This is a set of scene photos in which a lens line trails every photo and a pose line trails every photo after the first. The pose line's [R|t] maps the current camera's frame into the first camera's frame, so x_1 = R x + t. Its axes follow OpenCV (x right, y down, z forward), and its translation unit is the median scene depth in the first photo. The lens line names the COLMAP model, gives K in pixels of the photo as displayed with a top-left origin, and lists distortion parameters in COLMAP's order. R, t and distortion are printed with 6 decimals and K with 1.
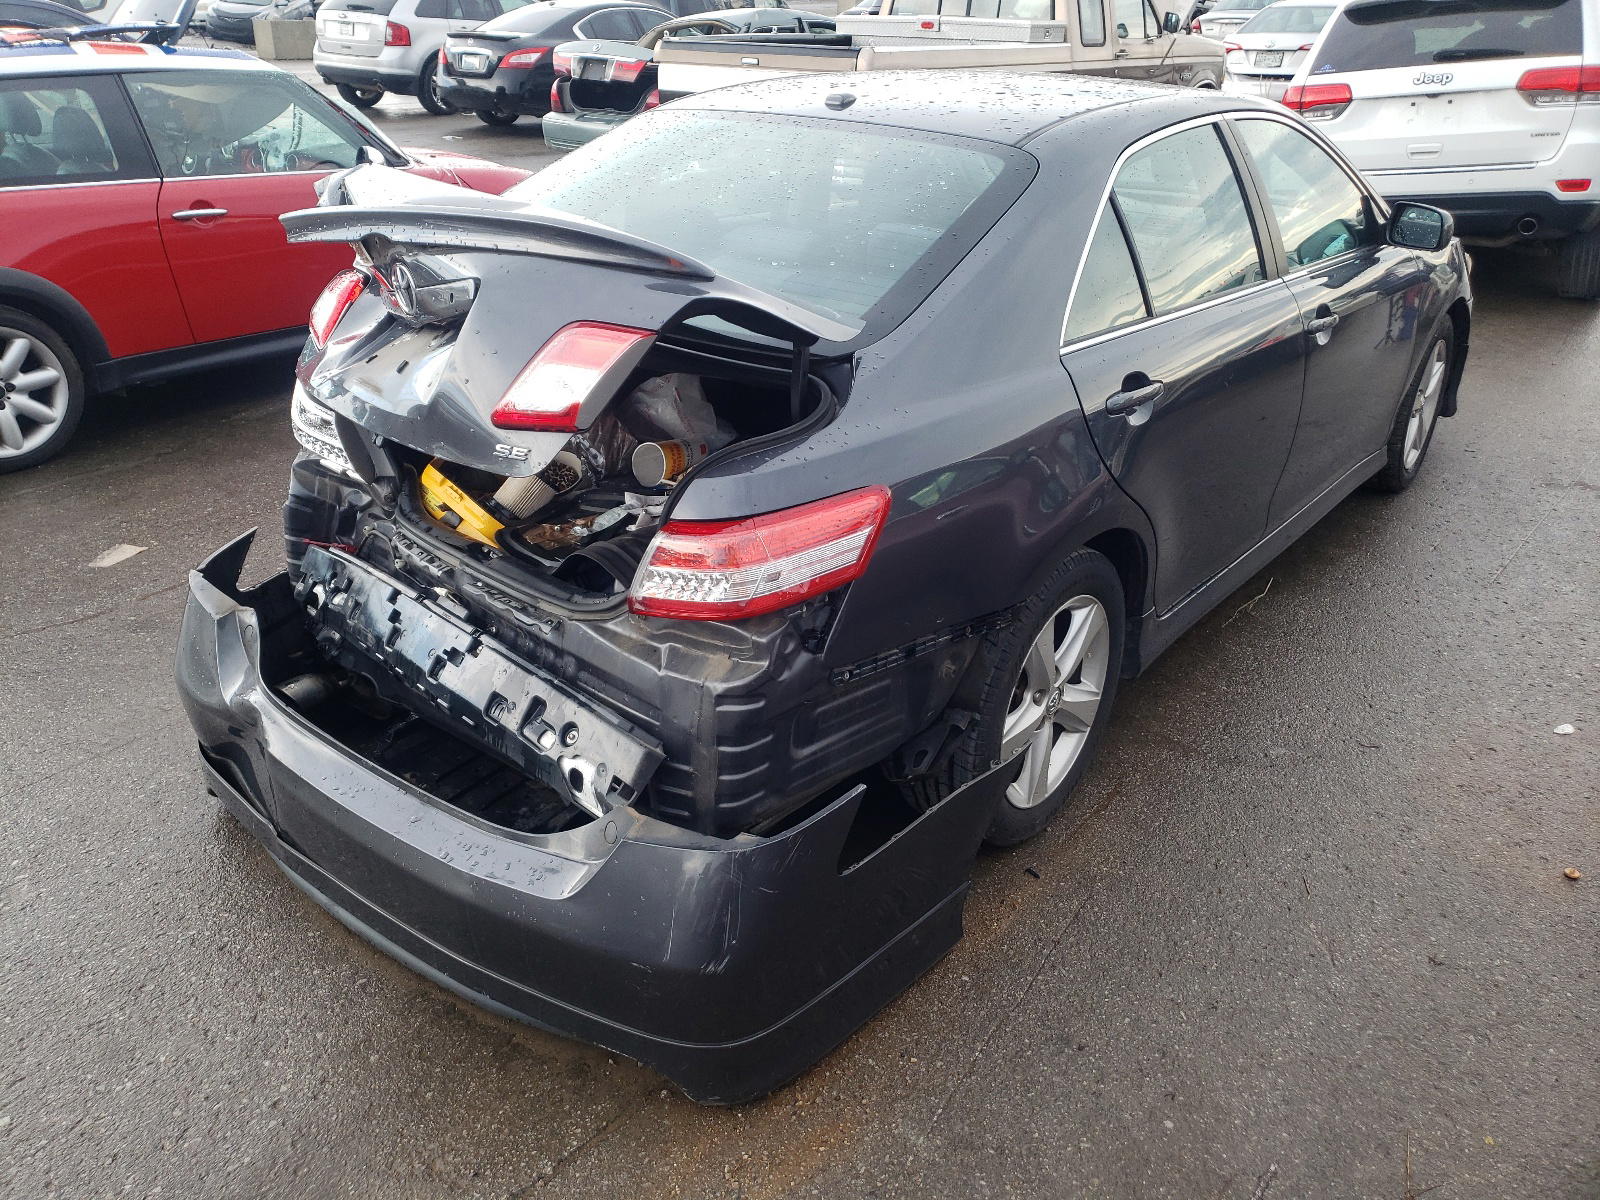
lens RADIAL K [[1175.3, 0, 799.8], [0, 1175.3, 562.8], [0, 0, 1]] dist [0.052632, -0.000967]
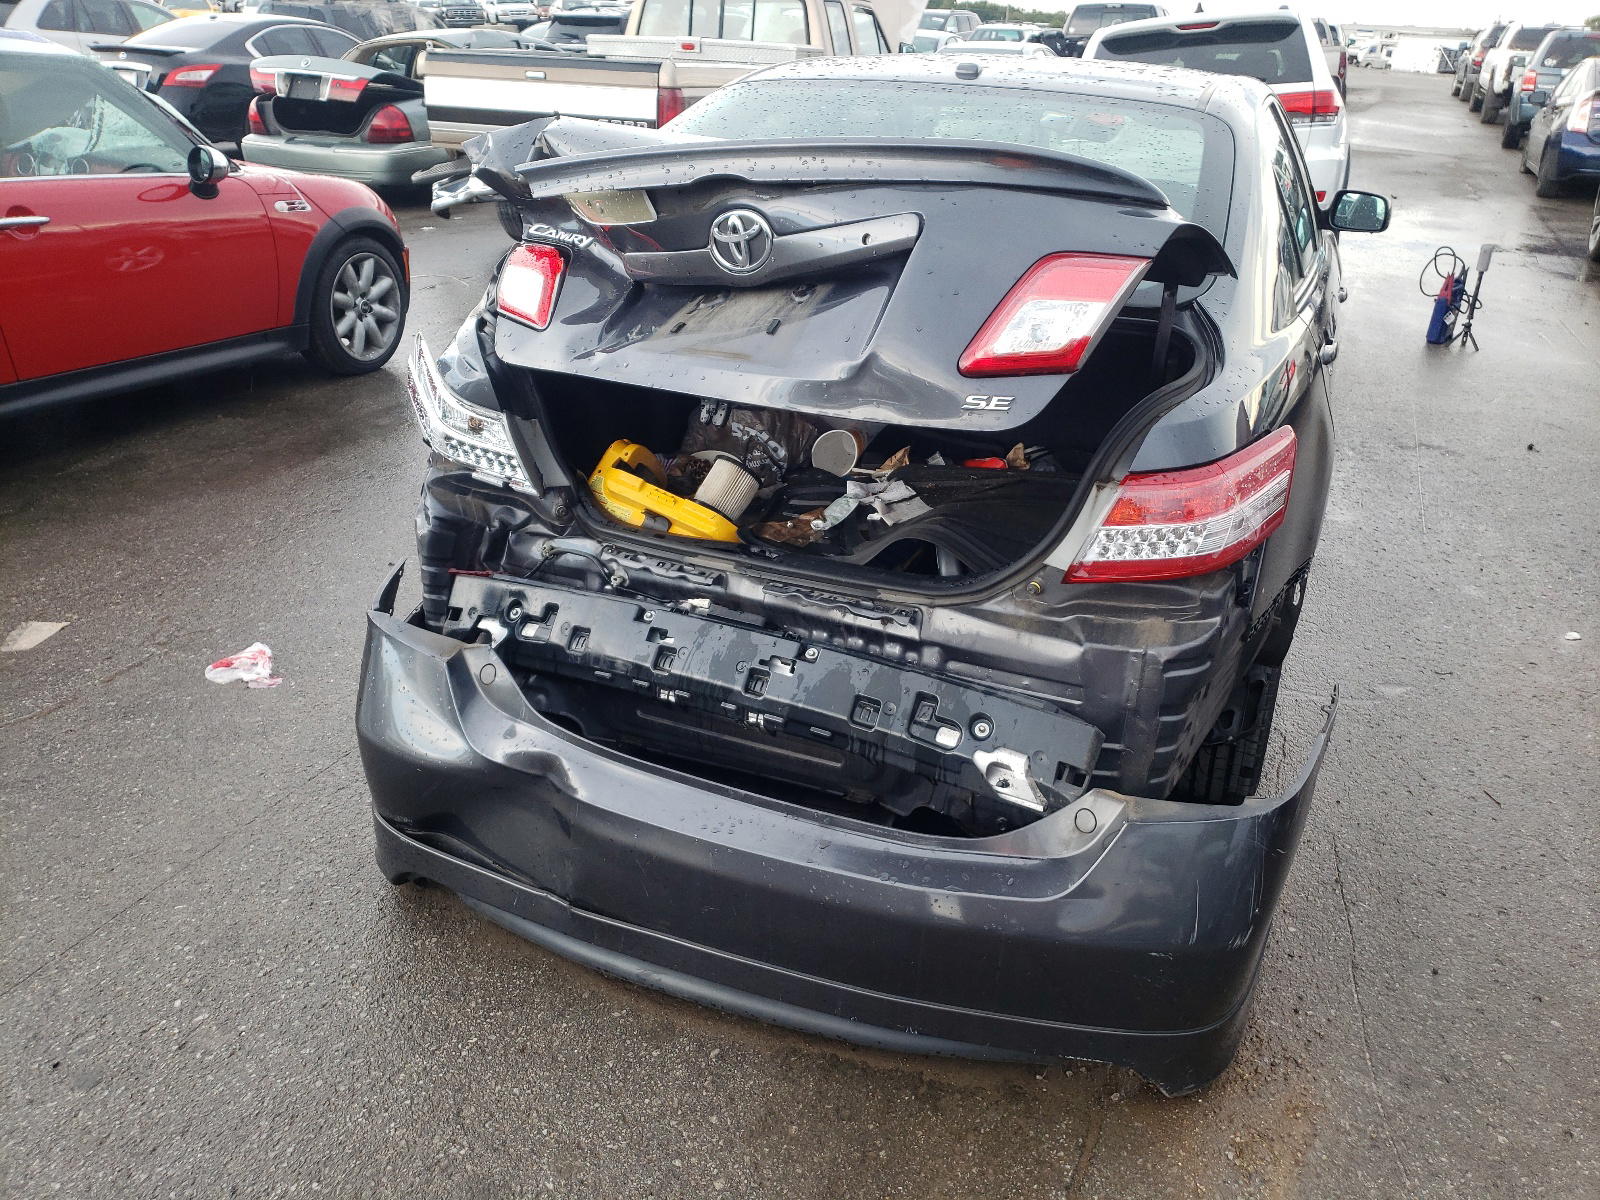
lens RADIAL K [[1160.7, 0, 800.0], [0, 1160.7, 600.0], [0, 0, 1]] dist [0.066798, -0.007009]
pose [[0.961084, -0.097757, 0.258380, -0.407019], [0.098039, 0.995112, 0.011827, 0.017643], [-0.258273, 0.013964, 0.965971, 0.124827]]
